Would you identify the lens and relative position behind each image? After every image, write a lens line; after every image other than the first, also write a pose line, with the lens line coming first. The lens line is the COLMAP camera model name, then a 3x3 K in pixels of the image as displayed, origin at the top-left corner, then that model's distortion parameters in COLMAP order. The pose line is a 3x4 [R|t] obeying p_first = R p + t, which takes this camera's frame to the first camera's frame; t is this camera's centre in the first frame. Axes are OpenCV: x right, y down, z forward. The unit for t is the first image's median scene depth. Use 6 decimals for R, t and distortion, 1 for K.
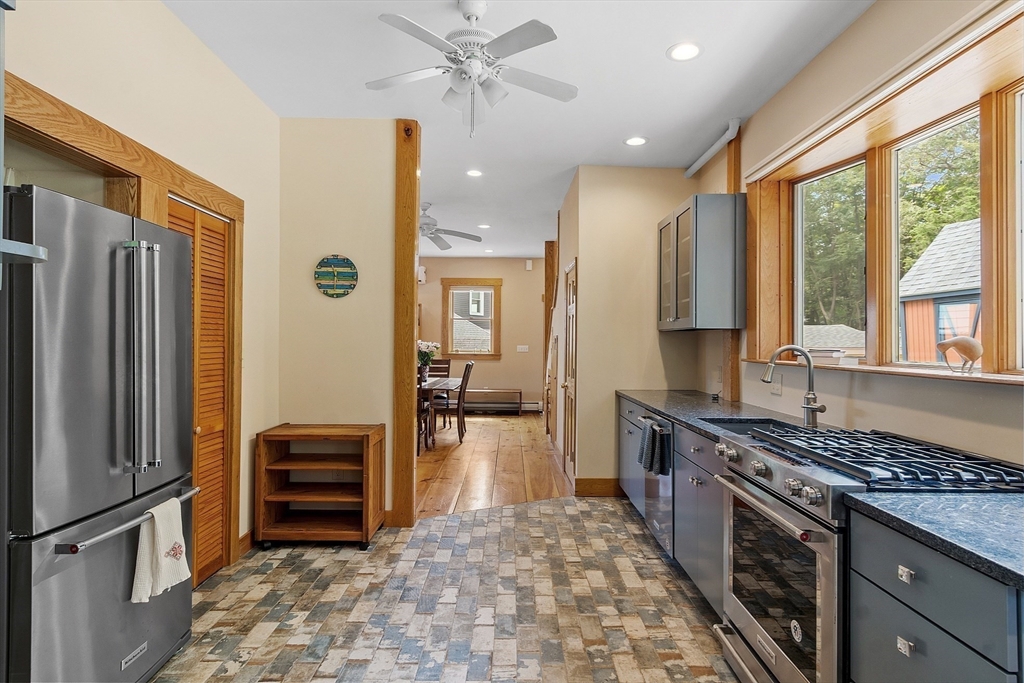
lens RADIAL K [[558.4, 0, 512.0], [0, 558.4, 341.5], [0, 0, 1]] dist [0.003185, -0.000531]
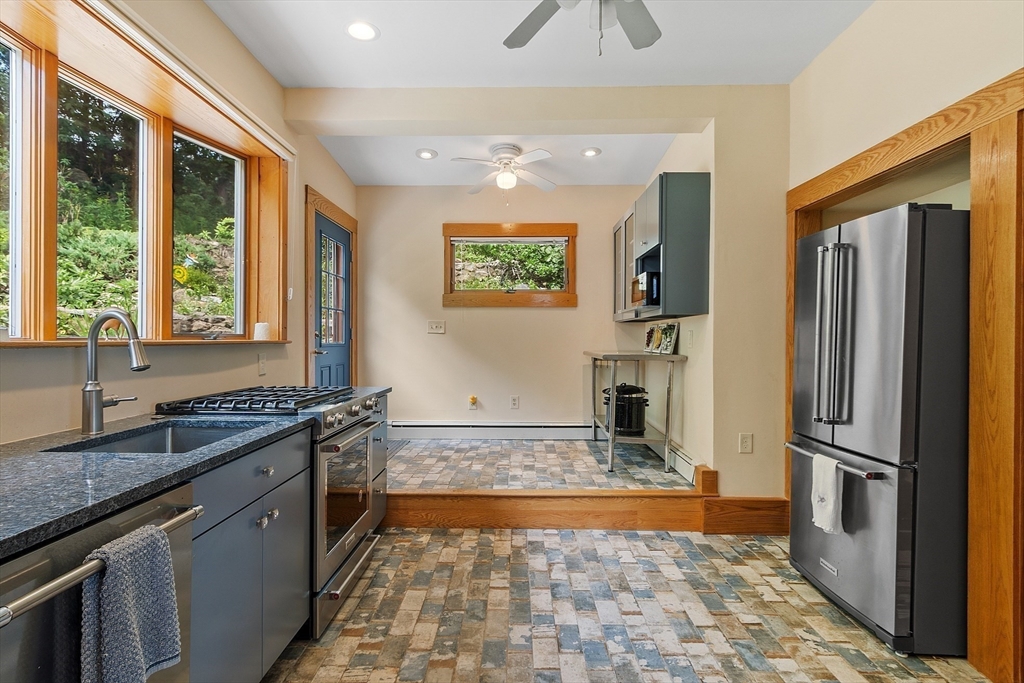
lens RADIAL K [[558.4, 0, 512.0], [0, 558.4, 341.5], [0, 0, 1]] dist [0.003185, -0.000531]
pose [[-0.999855, -0.013289, 0.010646, 0.040792], [-0.013268, 0.999910, 0.001971, 0.042258], [-0.010672, 0.001830, -0.999941, 1.974920]]
